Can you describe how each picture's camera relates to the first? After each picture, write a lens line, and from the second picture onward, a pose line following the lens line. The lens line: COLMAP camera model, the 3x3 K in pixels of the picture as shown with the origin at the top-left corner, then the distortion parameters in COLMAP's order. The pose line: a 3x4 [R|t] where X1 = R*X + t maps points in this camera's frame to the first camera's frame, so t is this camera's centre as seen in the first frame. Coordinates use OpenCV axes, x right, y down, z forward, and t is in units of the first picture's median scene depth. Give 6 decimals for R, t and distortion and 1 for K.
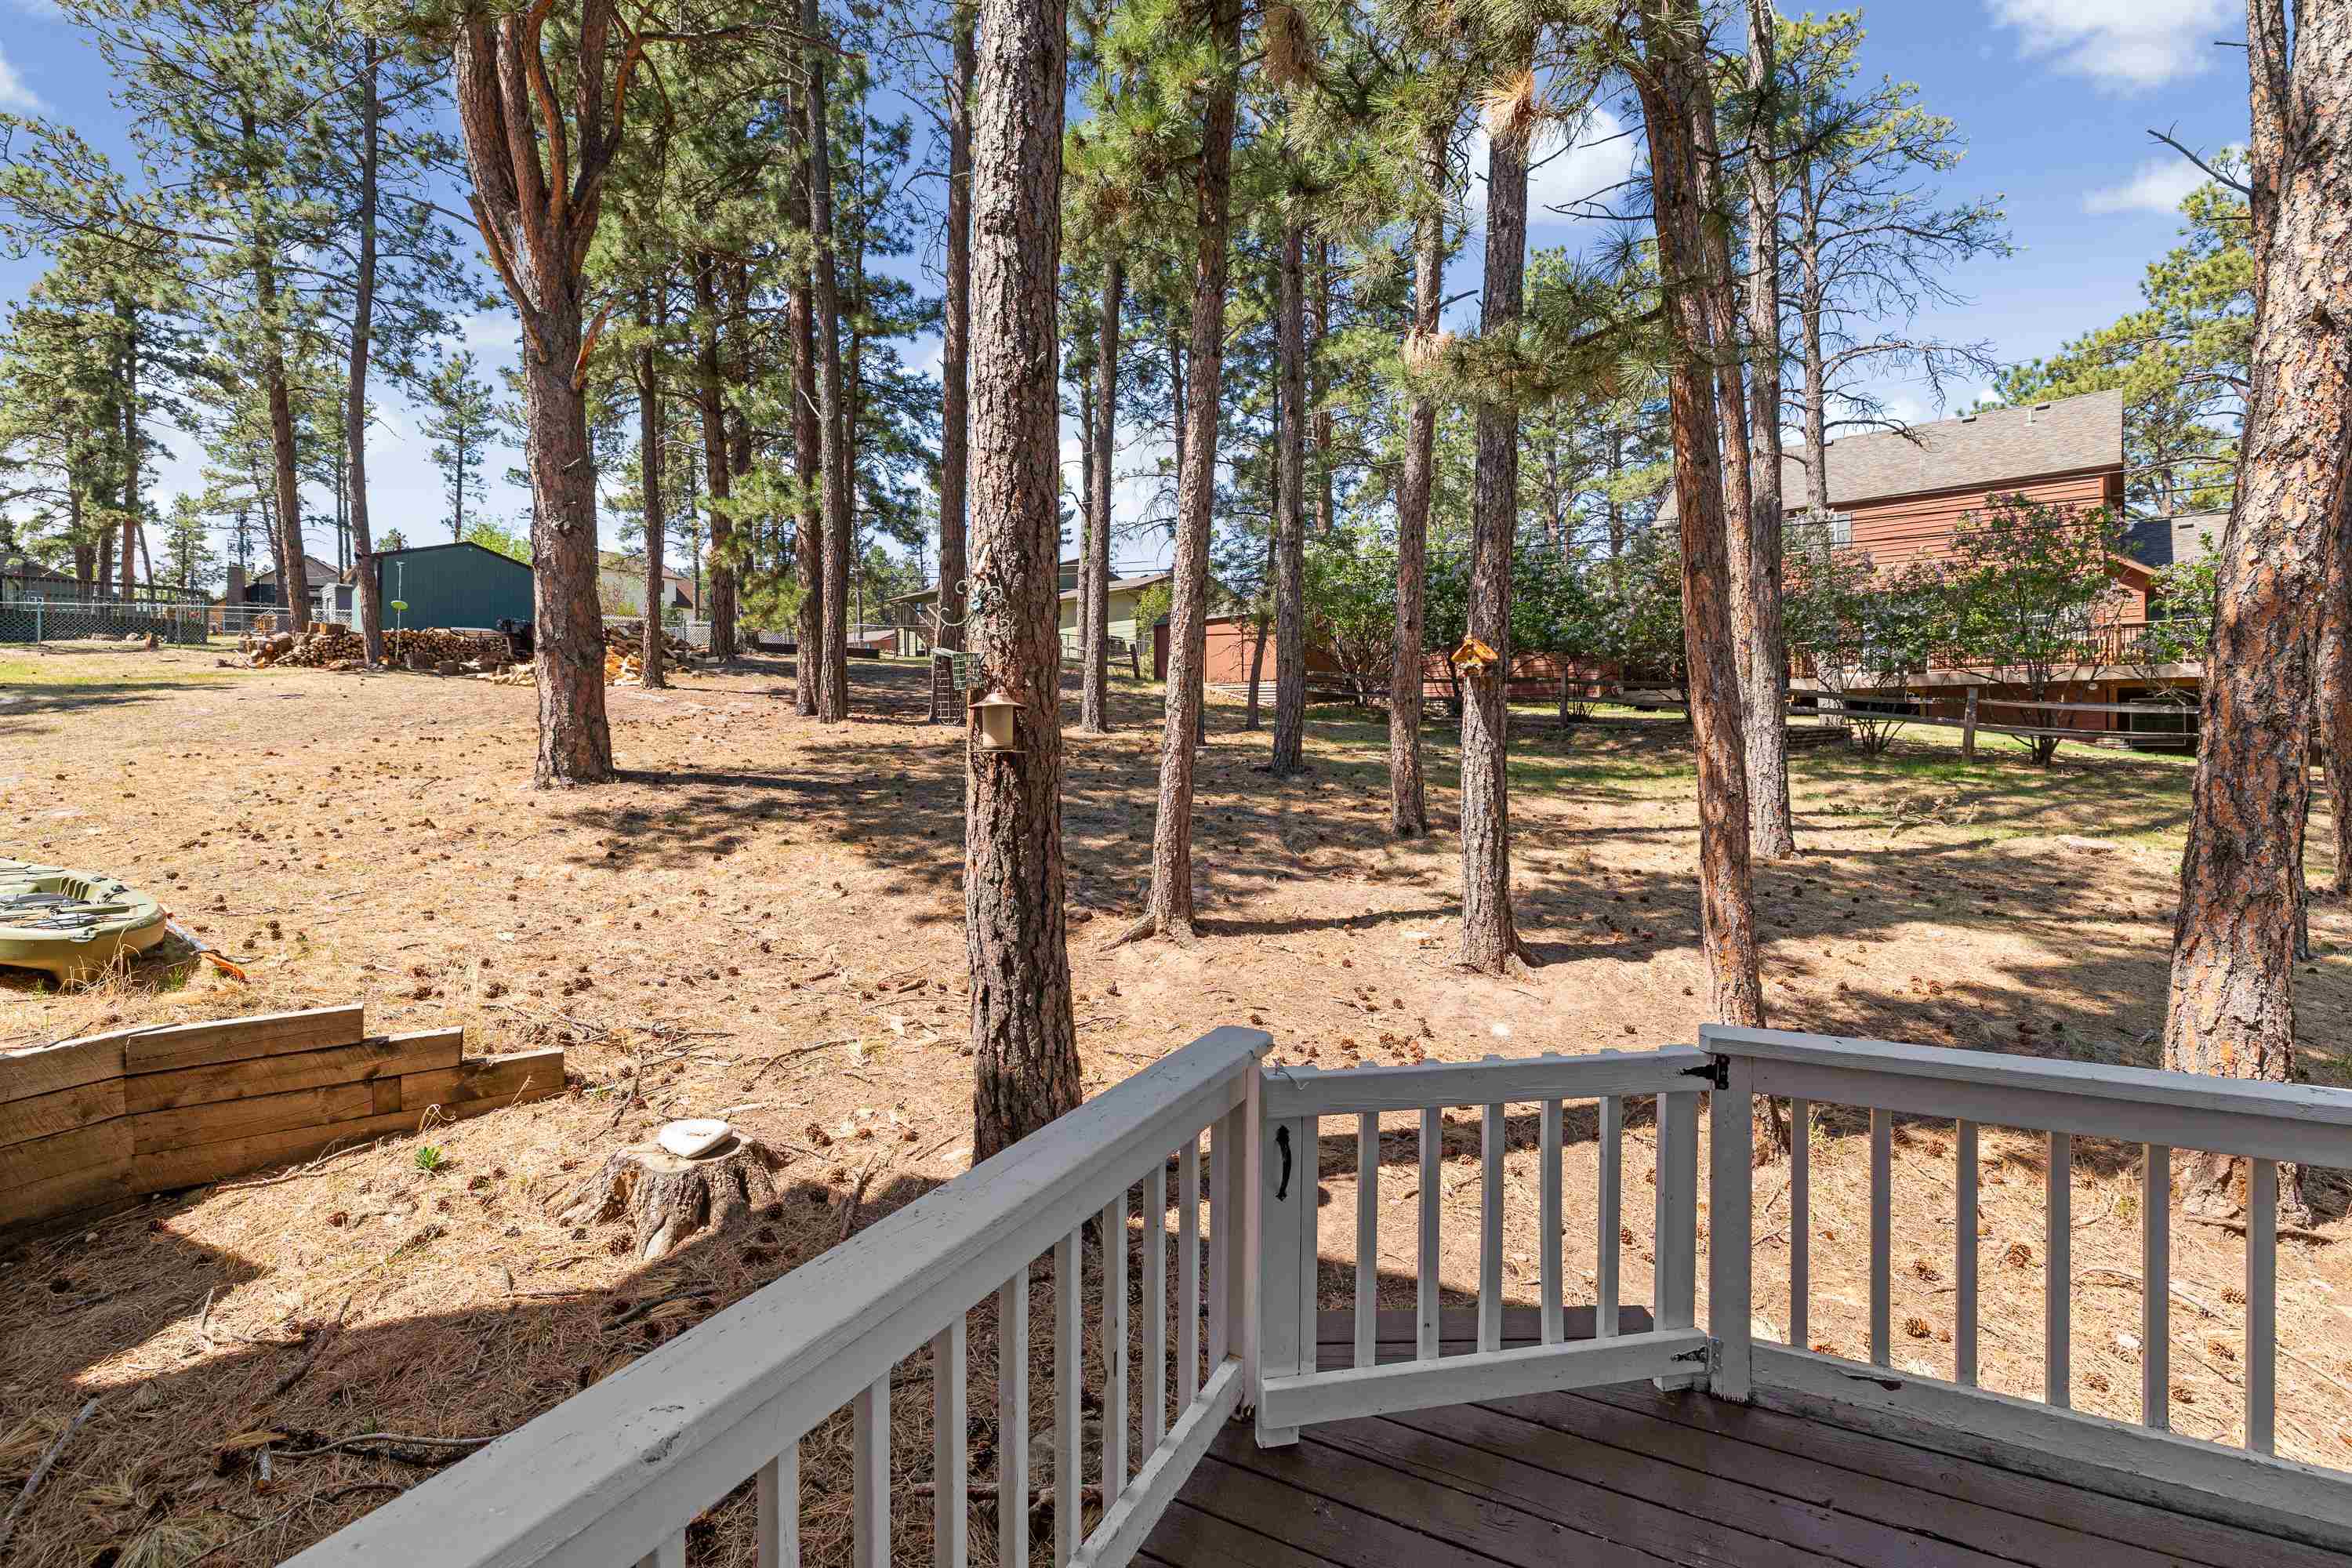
lens RADIAL K [[1018.4, 0, 1171.8], [0, 1018.4, 745.5], [0, 0, 1]] dist [-0.007868, 0.001375]
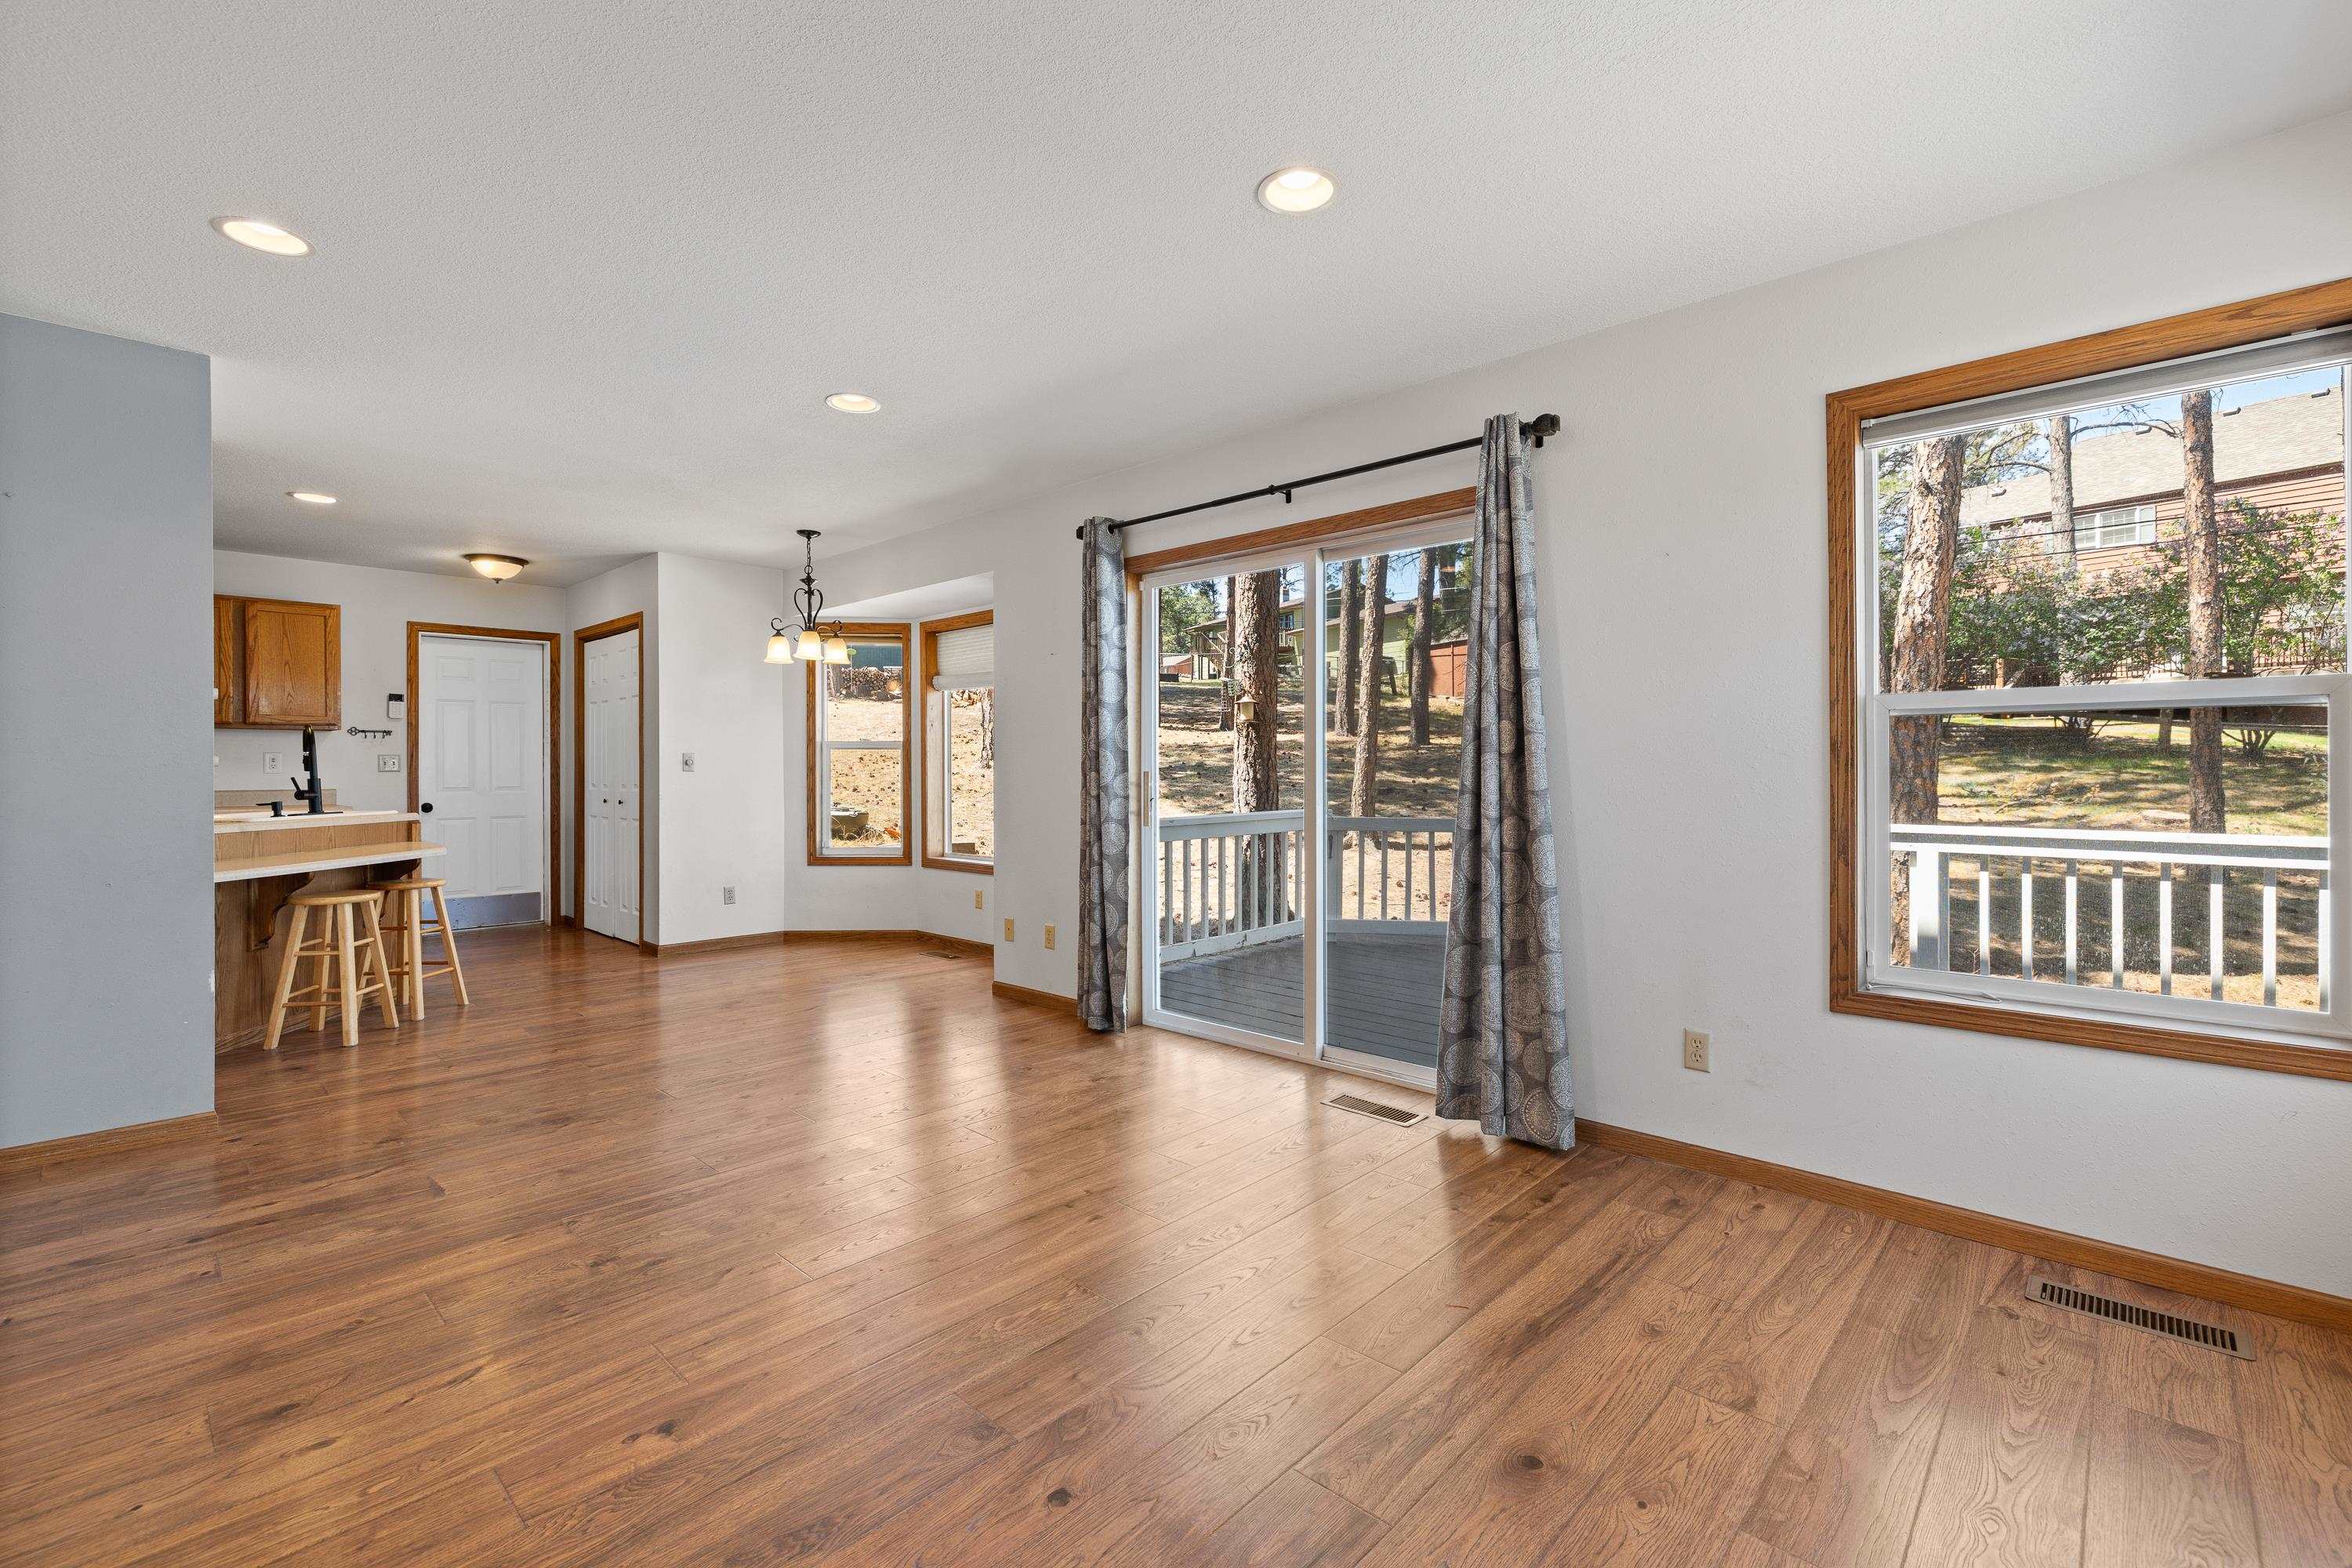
lens RADIAL K [[1018.4, 0, 1187.2], [0, 1018.4, 809.5], [0, 0, 1]] dist [-0.007868, 0.001375]
pose [[0.964750, 0.009872, -0.262982, 0.131890], [0.001571, 0.999062, 0.043267, 0.044434], [0.263163, -0.042155, 0.963830, -0.545239]]
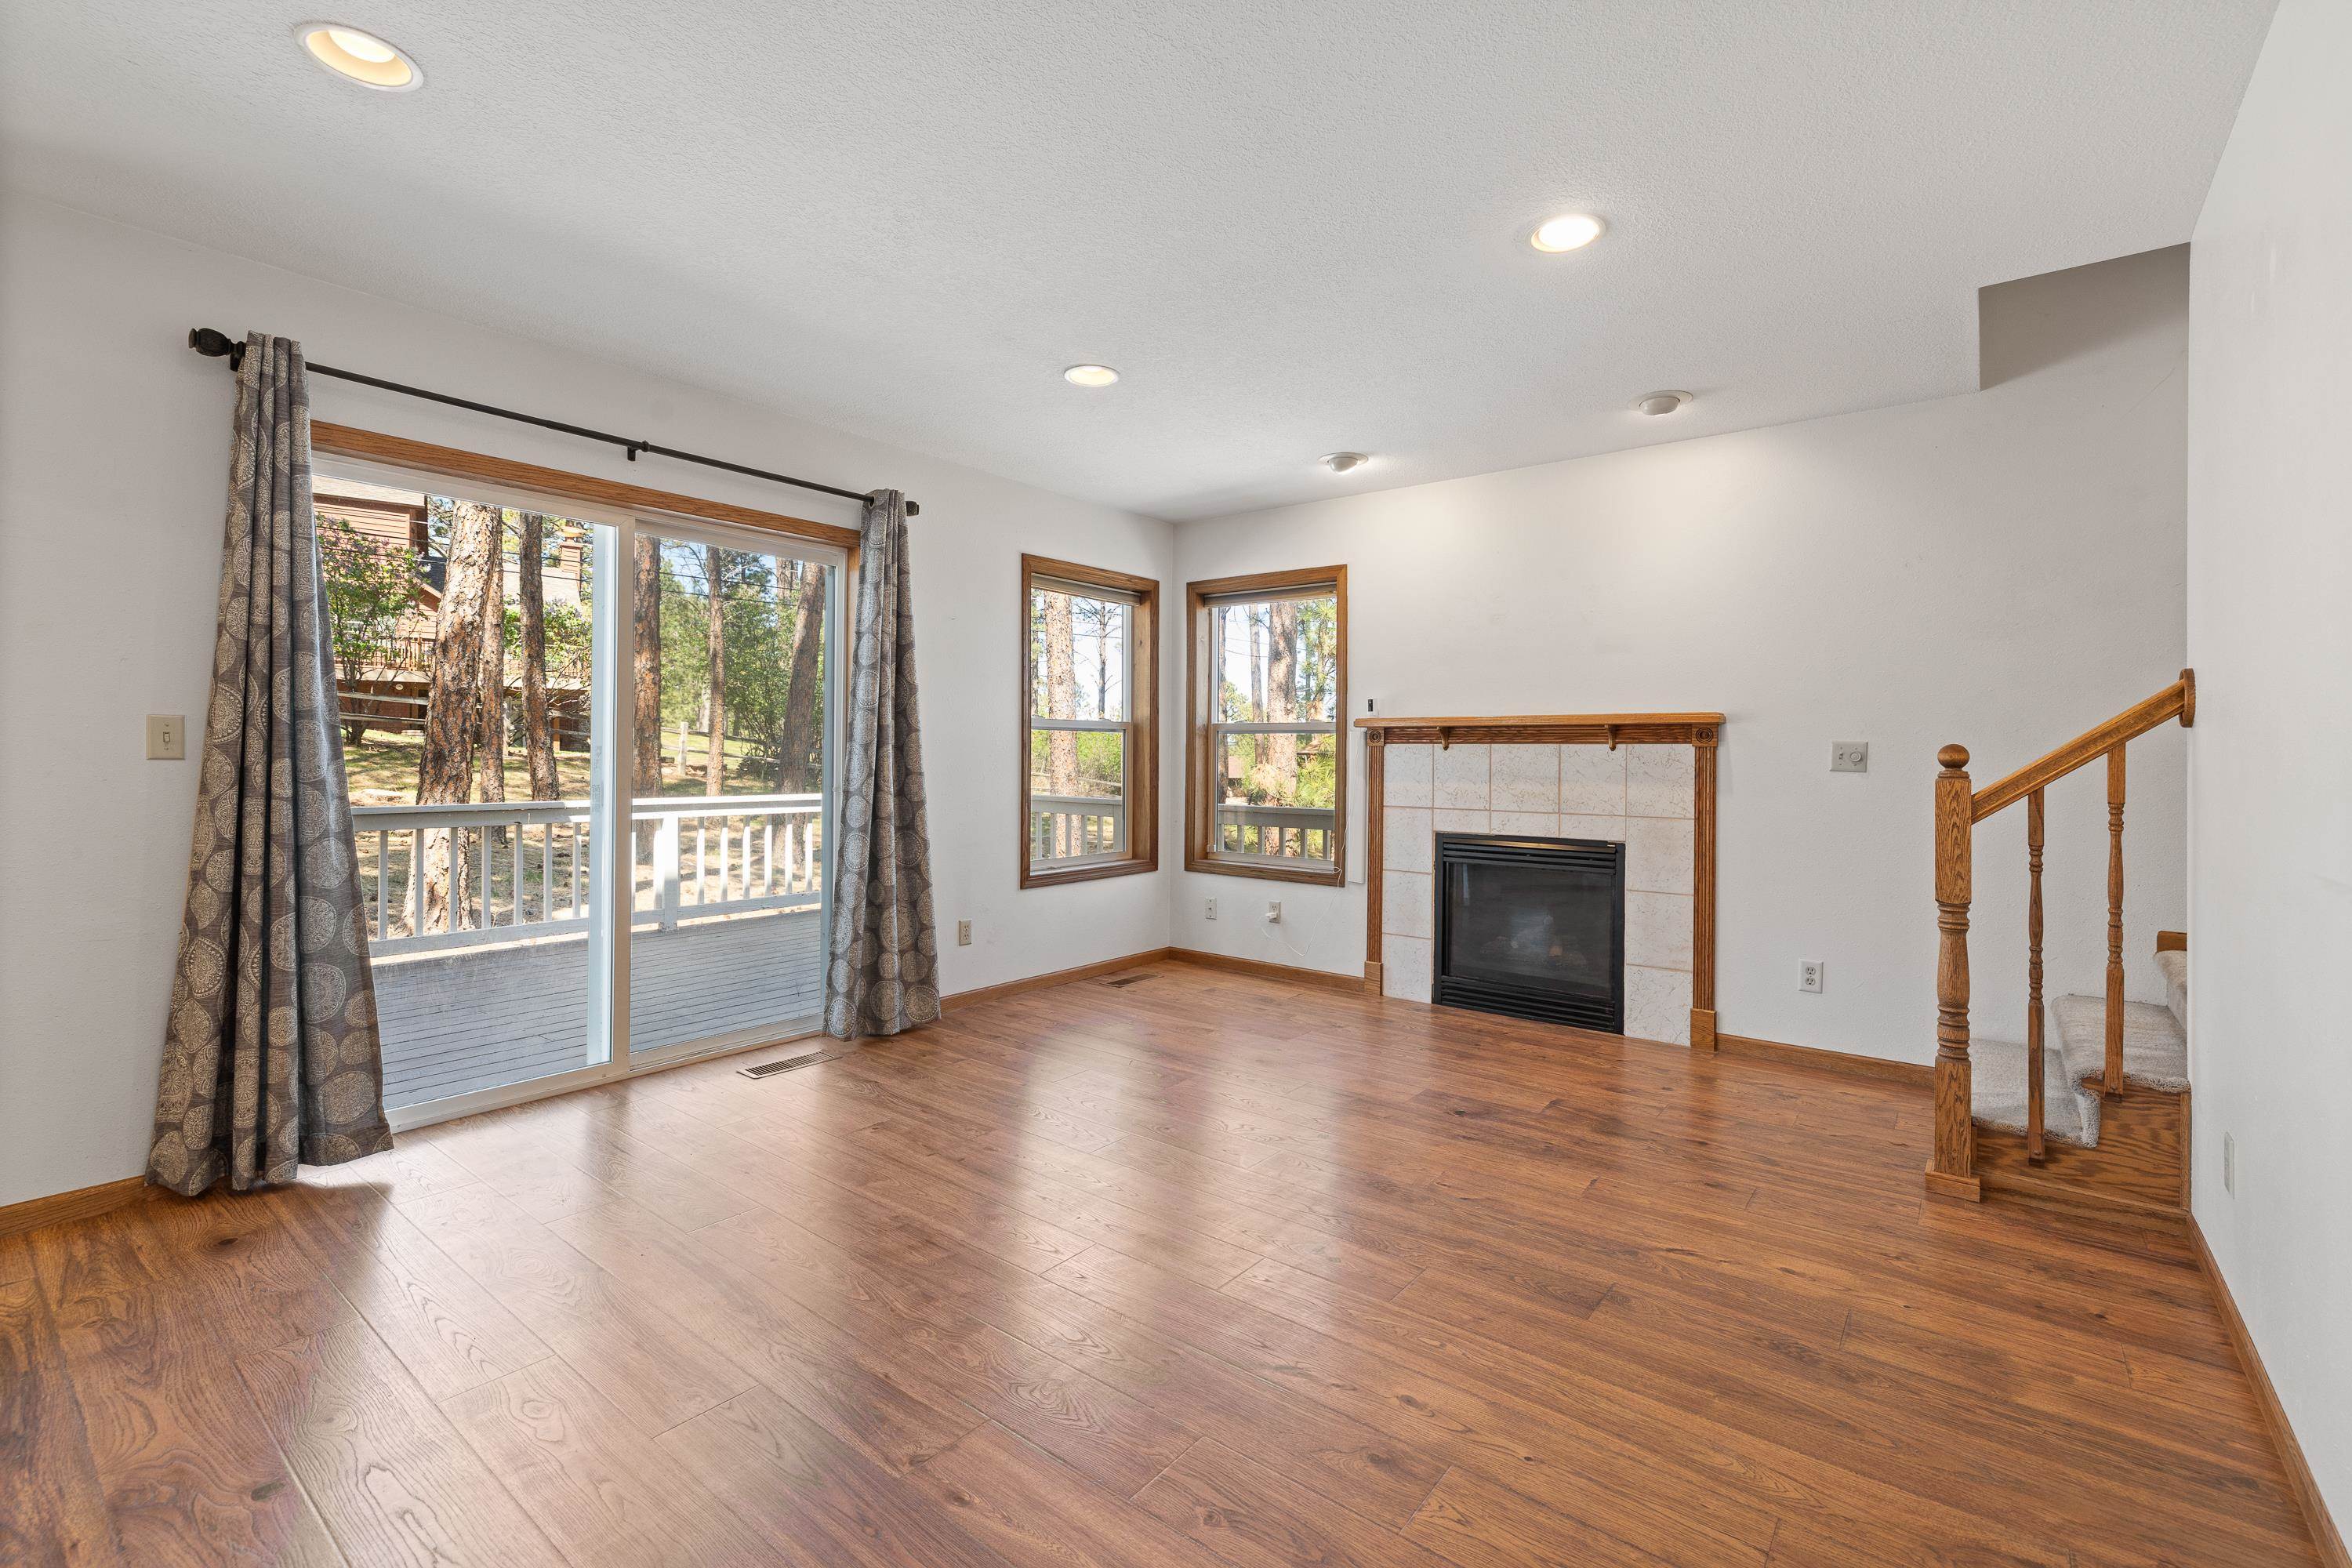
lens RADIAL K [[1018.4, 0, 1216.1], [0, 1018.4, 758.7], [0, 0, 1]] dist [-0.007868, 0.001375]
pose [[0.158135, 0.001352, 0.987417, -0.322301], [-0.009126, 0.999958, 0.000092, 0.045694], [-0.987375, -0.009026, 0.158141, -0.387064]]
